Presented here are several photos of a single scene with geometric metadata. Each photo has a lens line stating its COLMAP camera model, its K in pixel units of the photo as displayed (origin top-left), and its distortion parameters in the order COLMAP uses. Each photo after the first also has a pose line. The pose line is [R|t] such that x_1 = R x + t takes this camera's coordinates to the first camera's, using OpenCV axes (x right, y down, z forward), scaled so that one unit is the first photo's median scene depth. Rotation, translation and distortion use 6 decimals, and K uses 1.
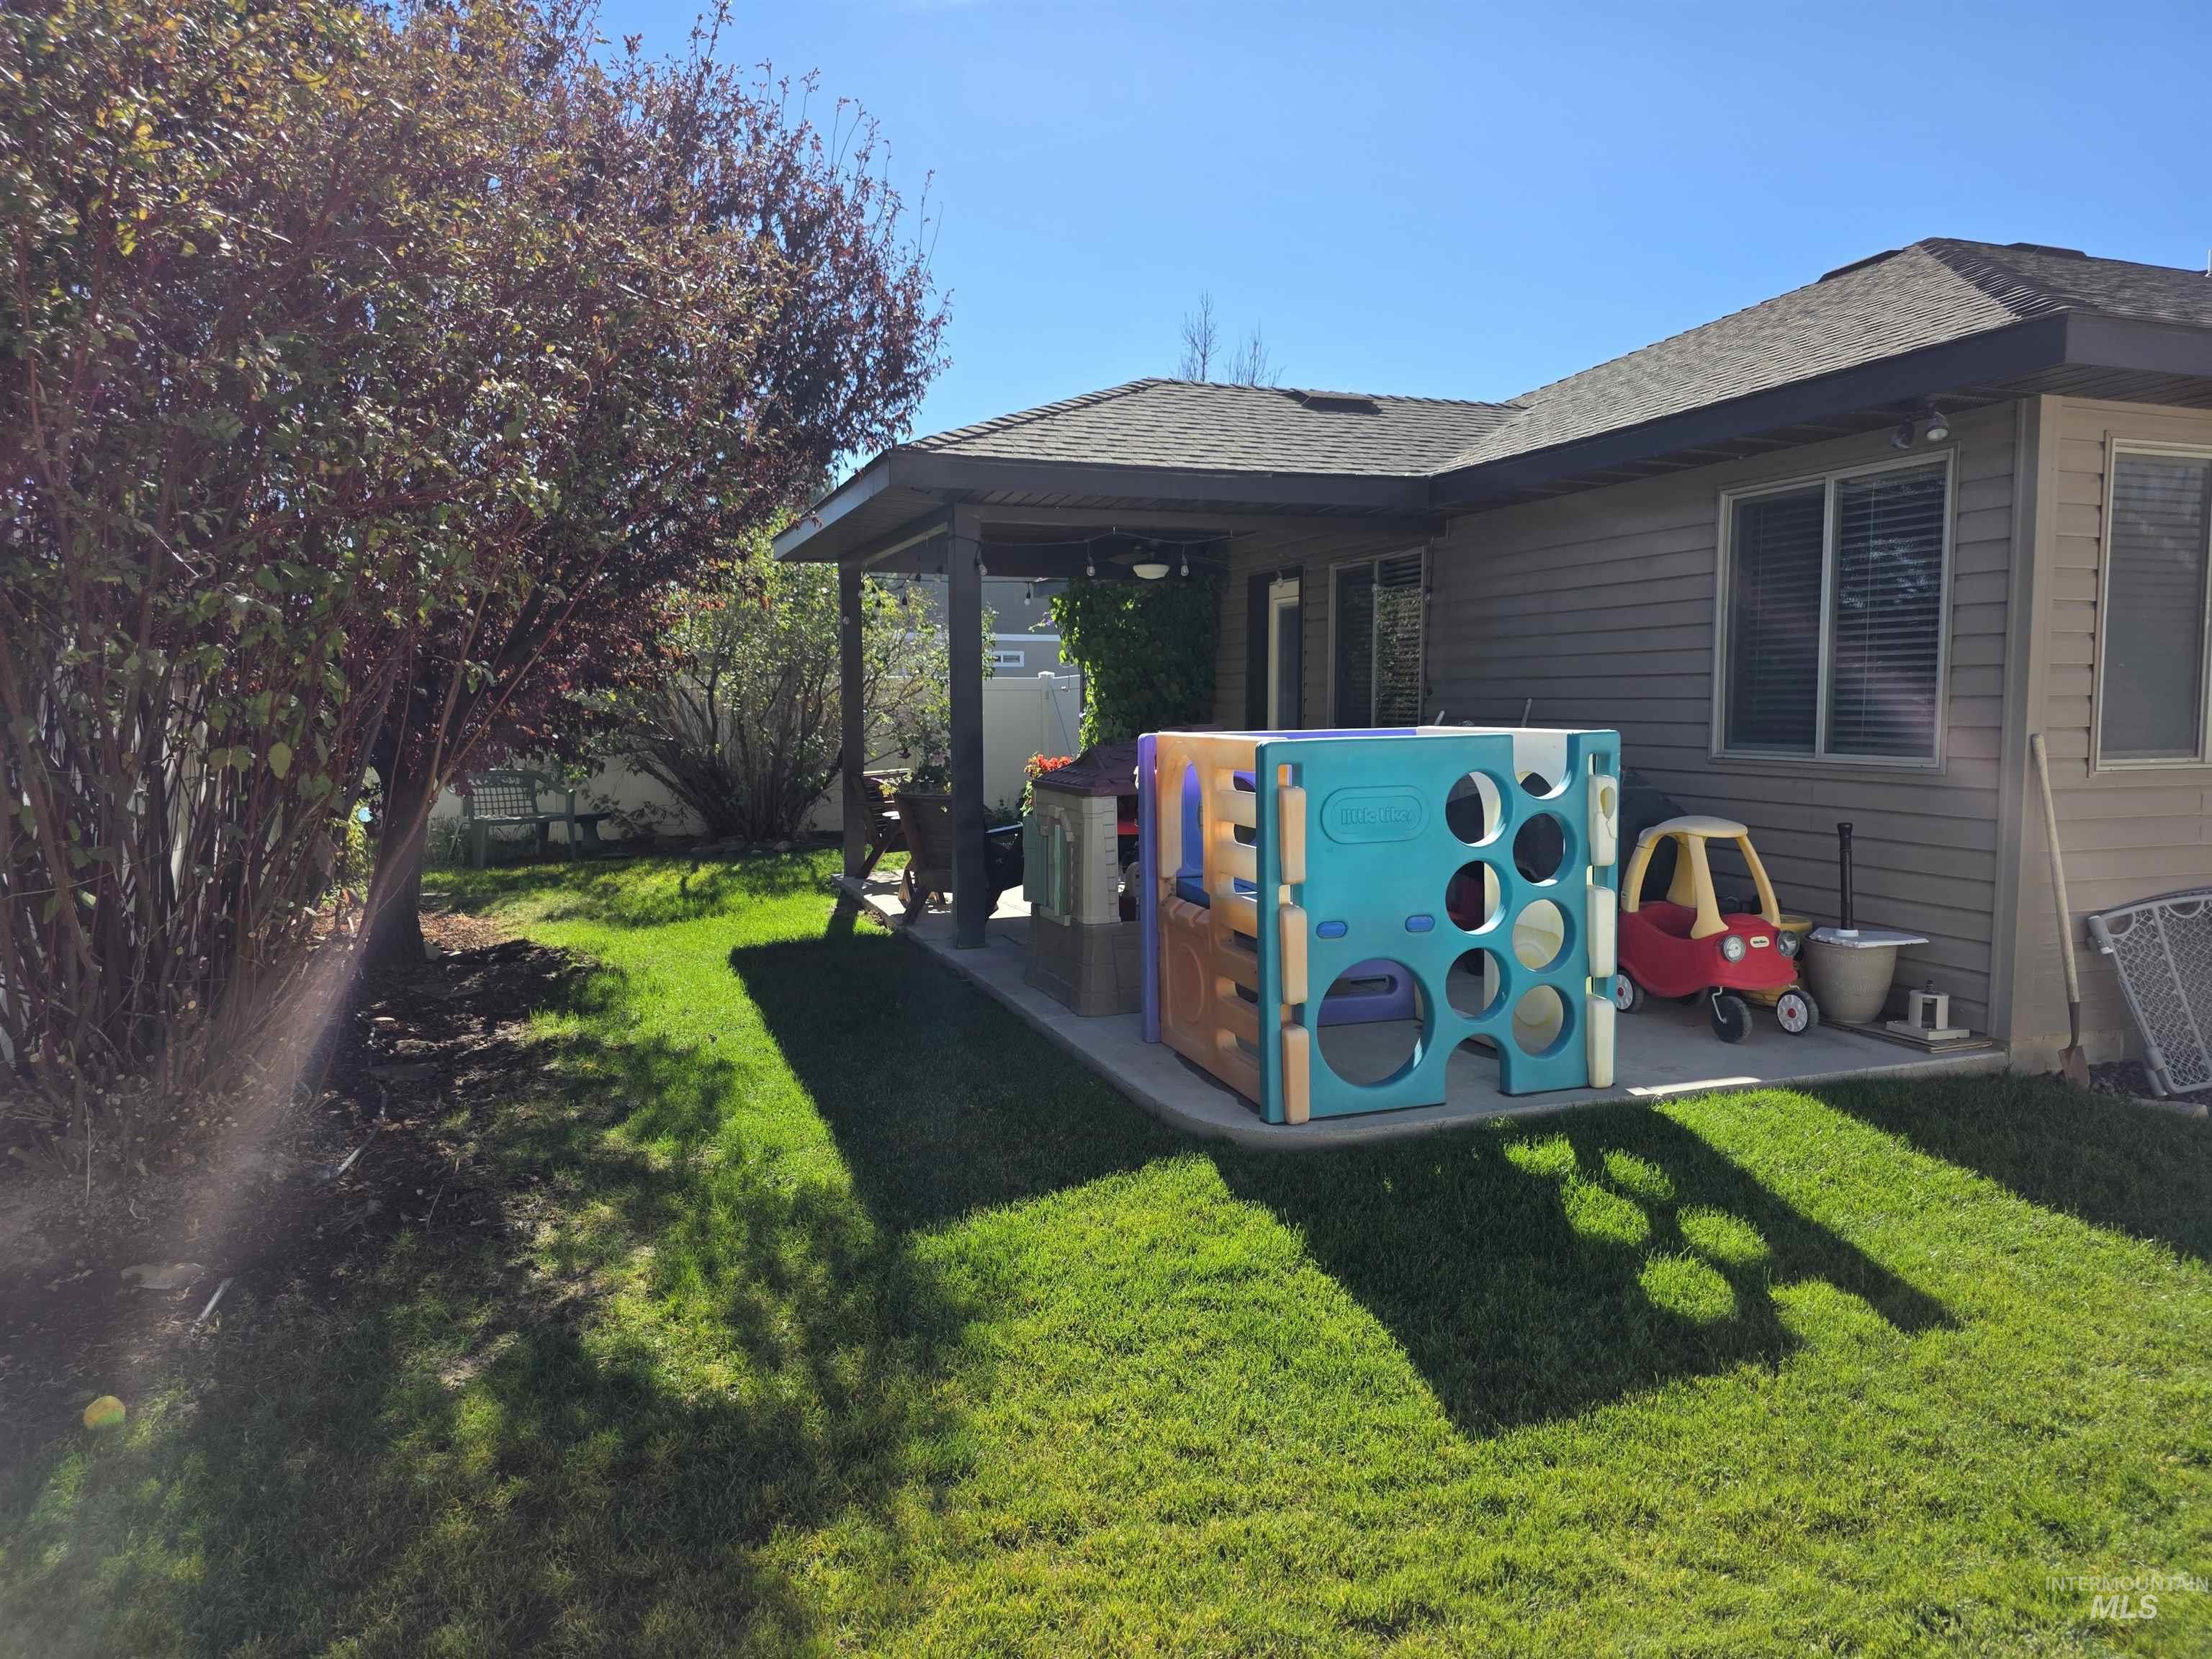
lens RADIAL K [[1508.6, 0, 1123.3], [0, 1508.6, 822.6], [0, 0, 1]] dist [0.063296, -0.058324]
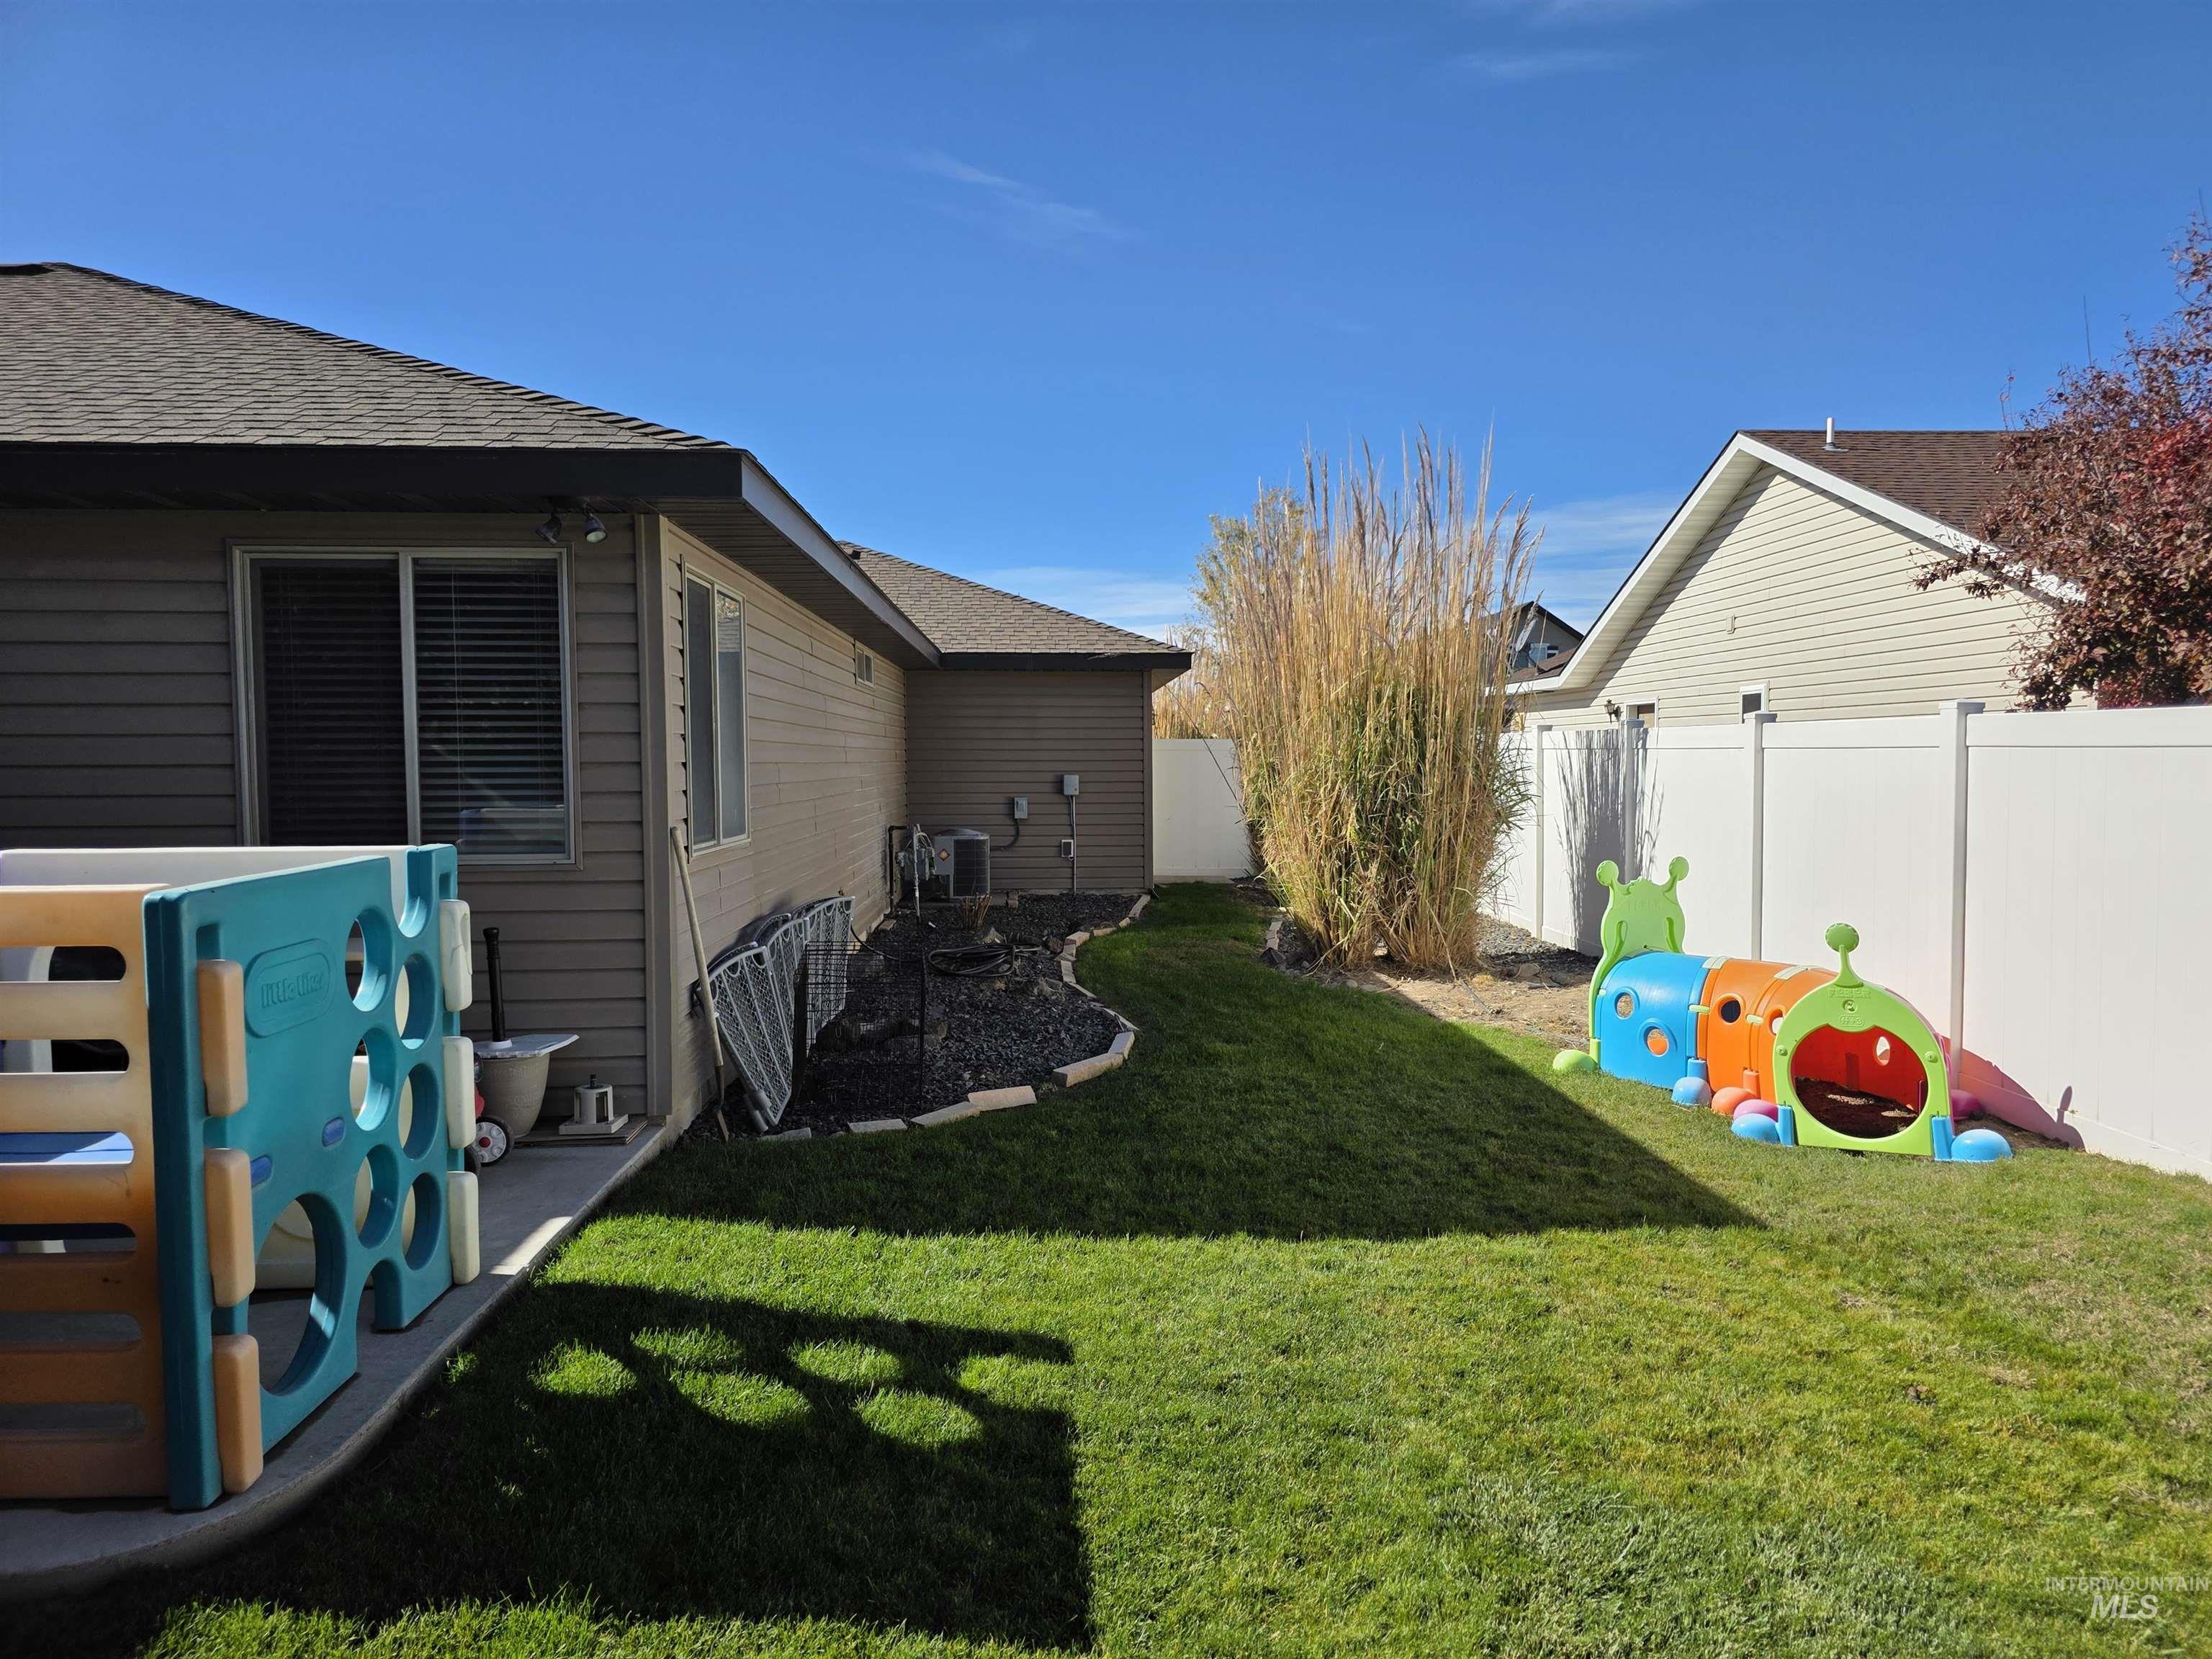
lens RADIAL K [[1508.6, 0, 1125.8], [0, 1508.6, 833.9], [0, 0, 1]] dist [0.063296, -0.058324]
pose [[0.279255, -0.048362, 0.958998, -0.400071], [0.085391, 0.996025, 0.025364, -0.061716], [-0.956412, 0.074807, 0.282275, 0.460274]]
